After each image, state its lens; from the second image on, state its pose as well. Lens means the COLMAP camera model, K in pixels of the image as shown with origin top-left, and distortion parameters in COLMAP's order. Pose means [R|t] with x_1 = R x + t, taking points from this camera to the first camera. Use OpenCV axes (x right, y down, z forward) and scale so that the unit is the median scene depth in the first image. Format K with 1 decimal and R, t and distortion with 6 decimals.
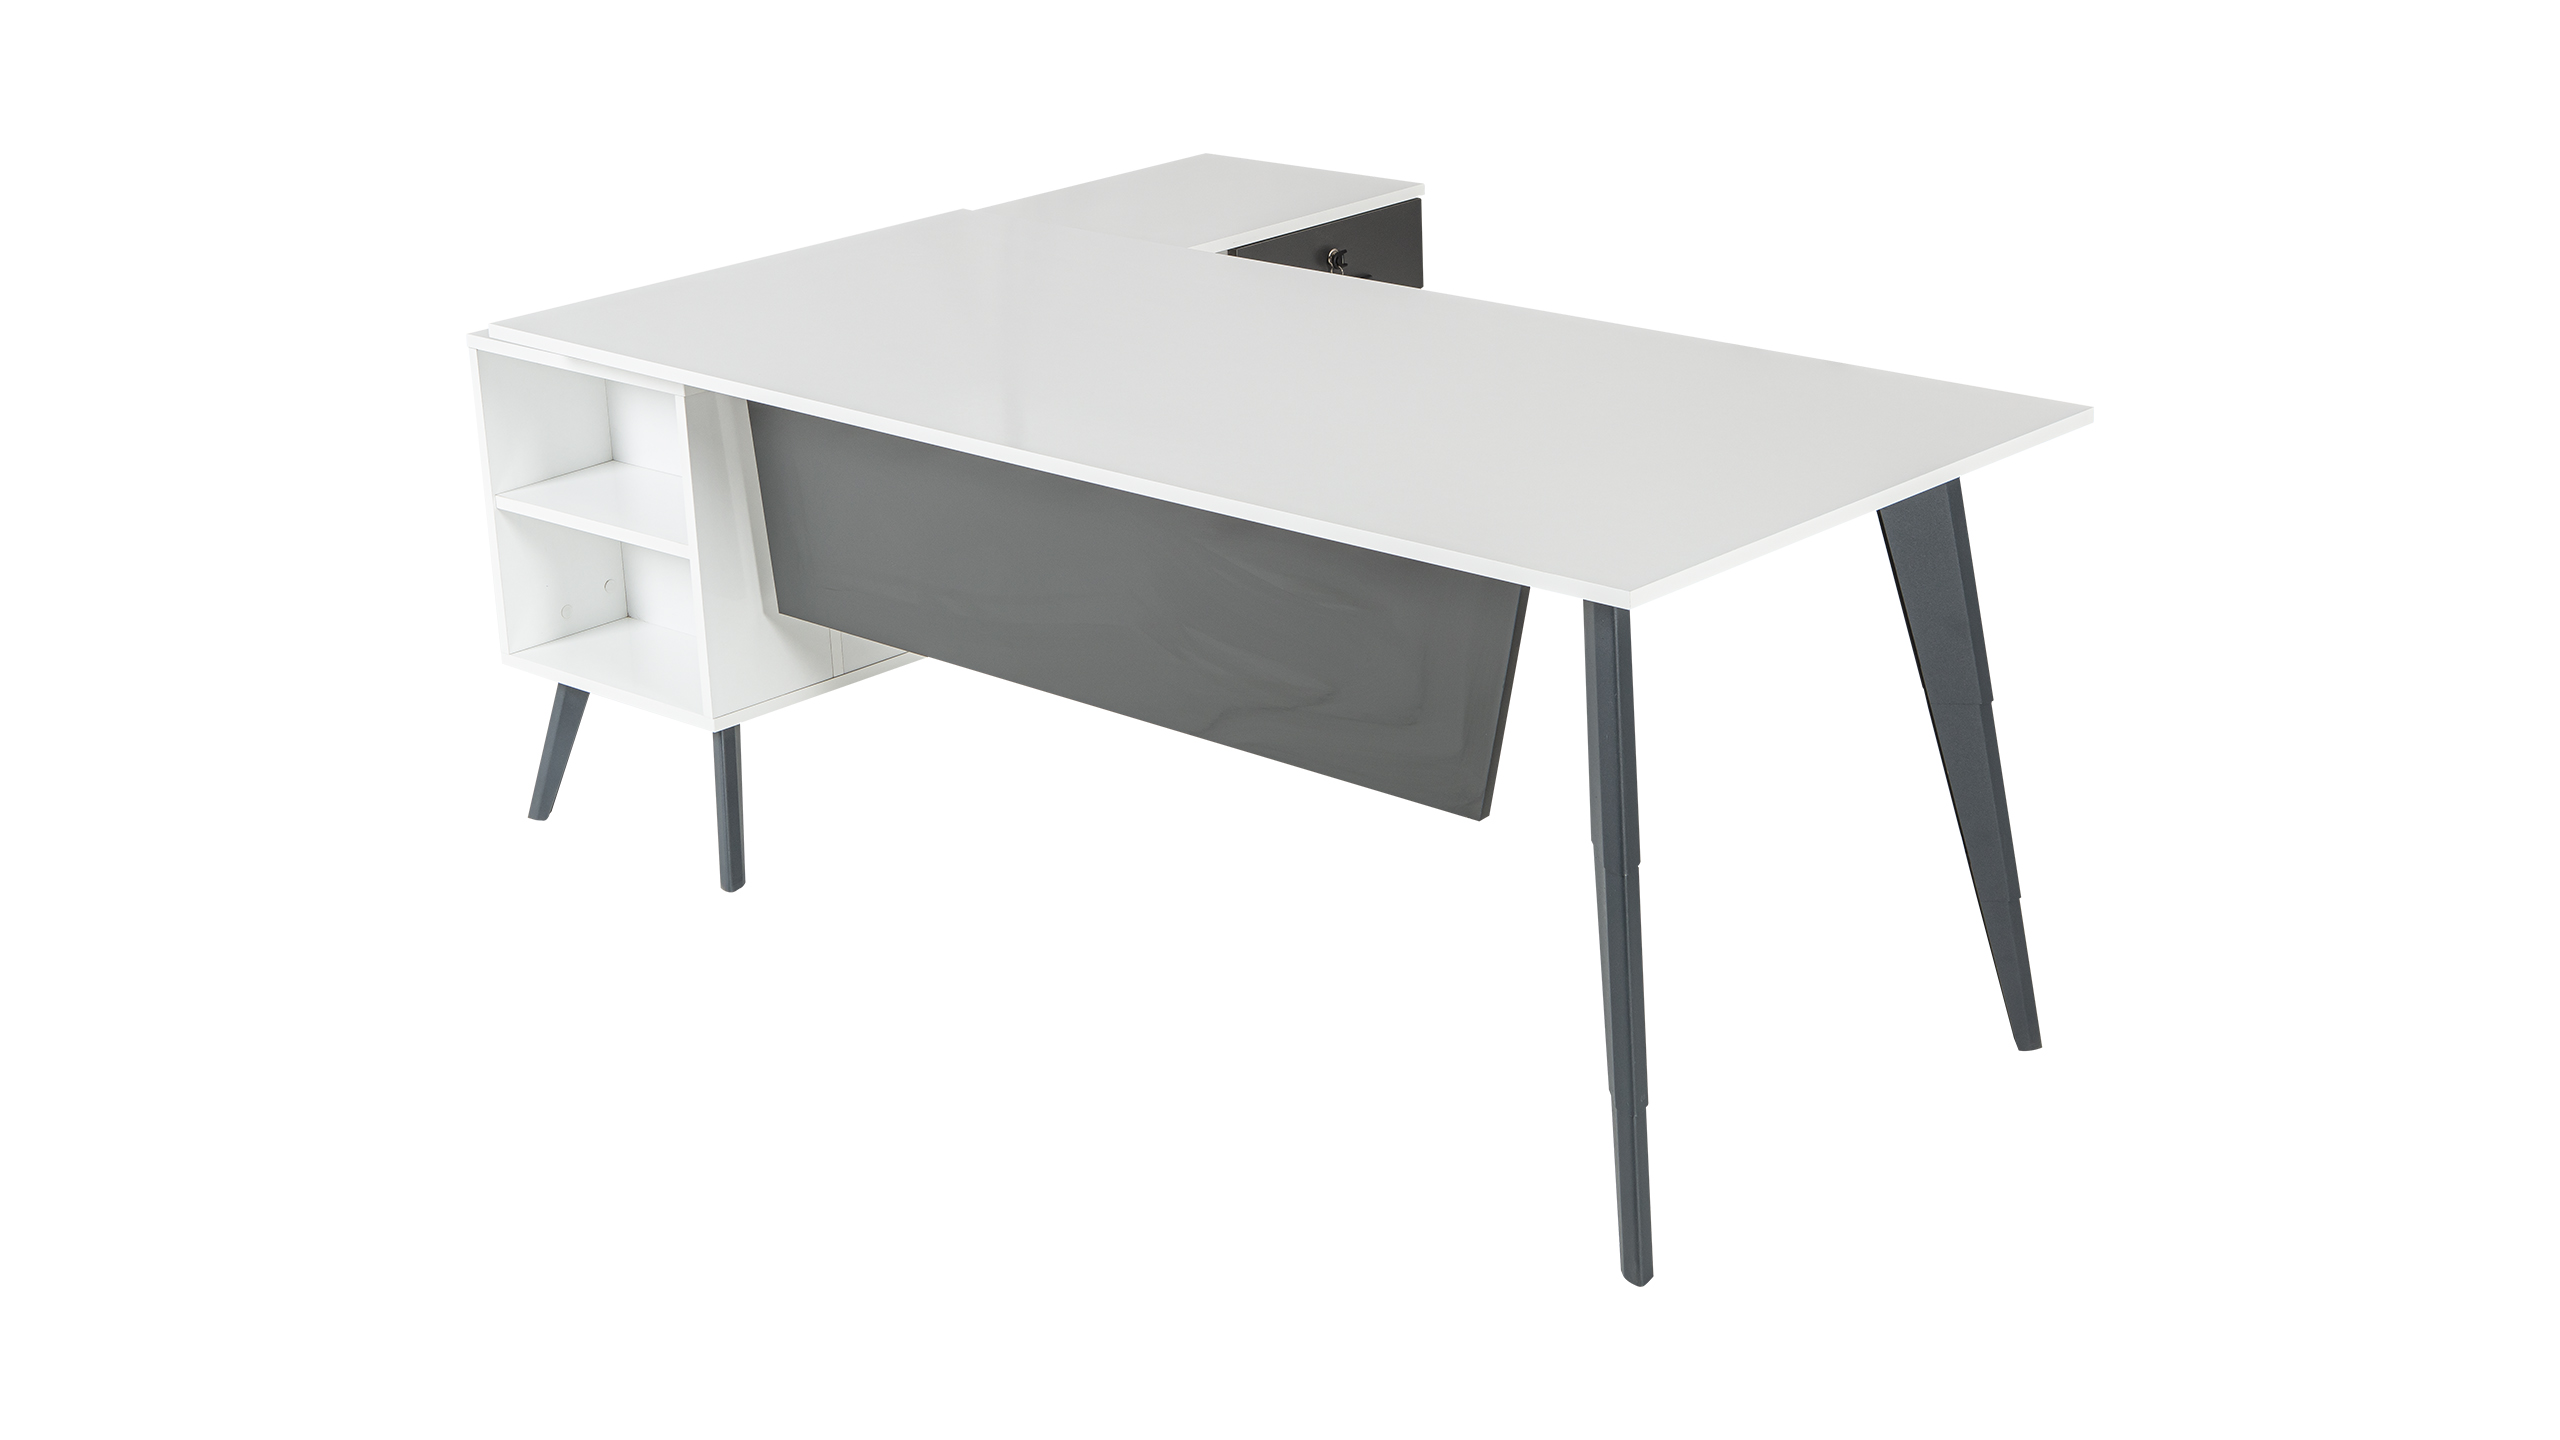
lens RADIAL K [[3927.1, 0, 1280.0], [0, 3927.1, 720.0], [0, 0, 1]] dist [0.022257, 0.019462]
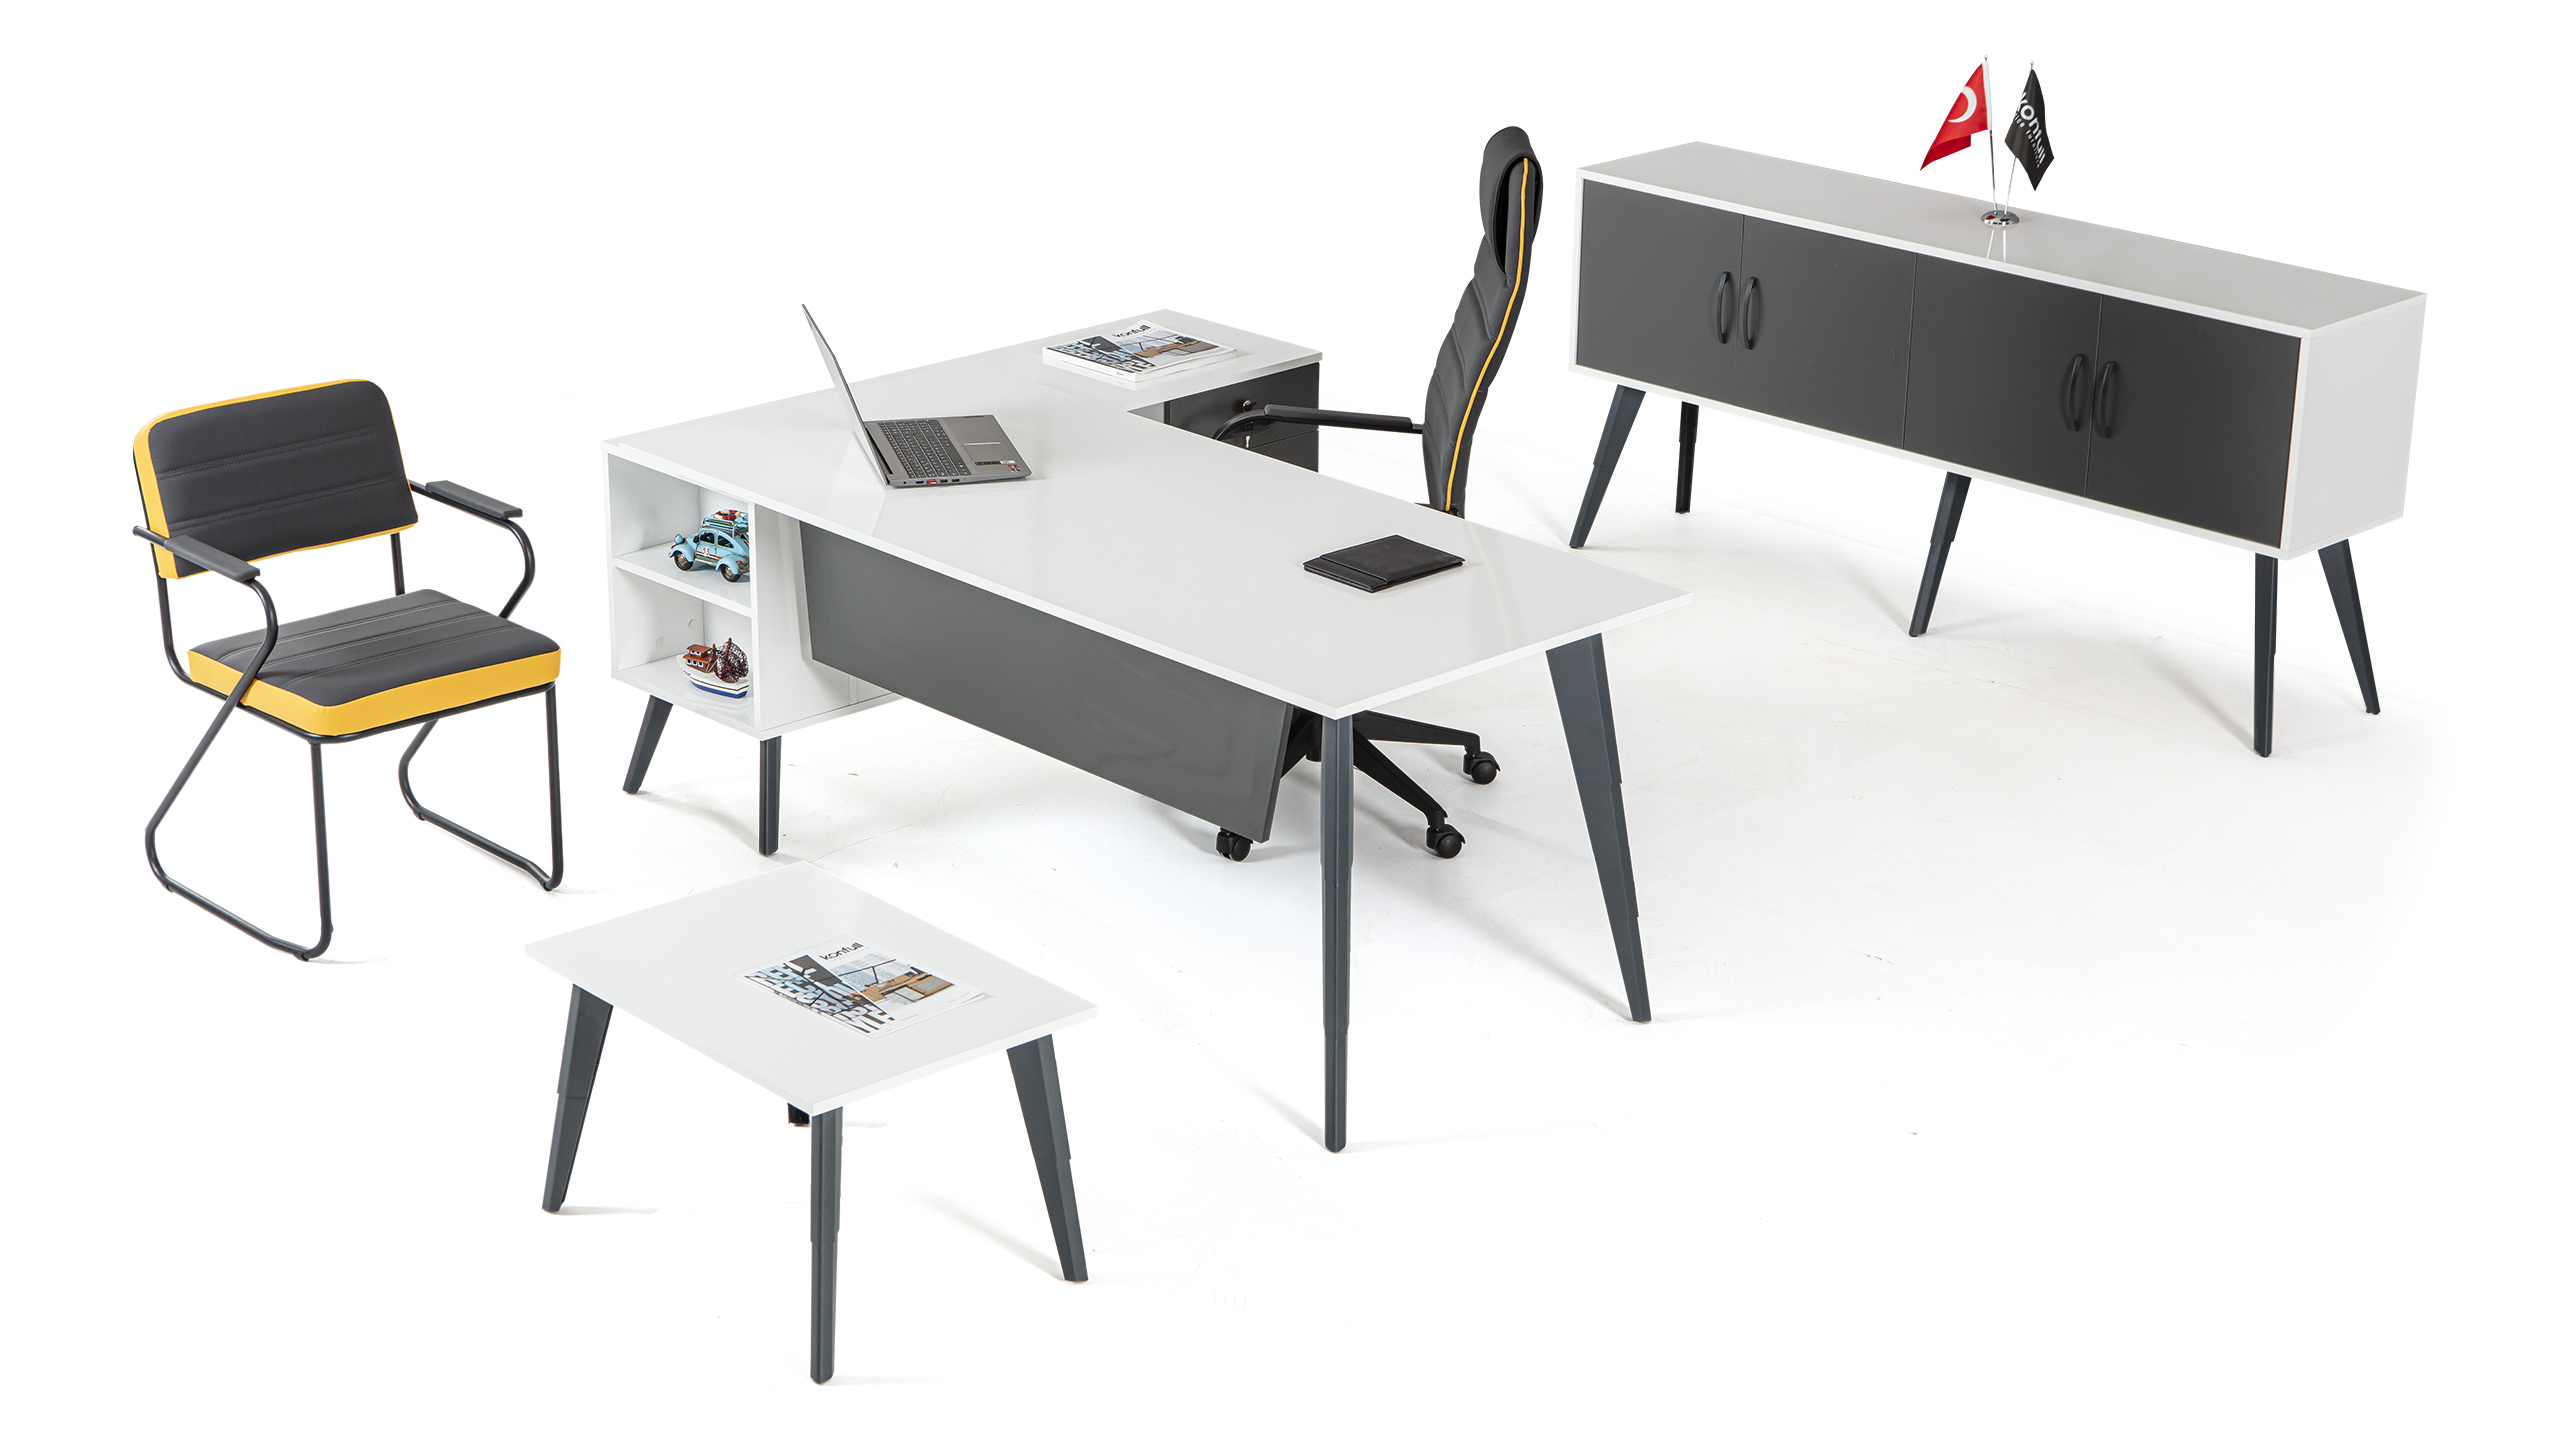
lens RADIAL K [[4351.3, 0, 1280.0], [0, 4351.3, 720.0], [0, 0, 1]] dist [-0.018714, -0.014241]
pose [[0.997740, 0.063024, -0.023288, 0.074150], [-0.062862, 0.997993, 0.007652, -0.027287], [0.023724, -0.006171, 0.999700, -0.533498]]
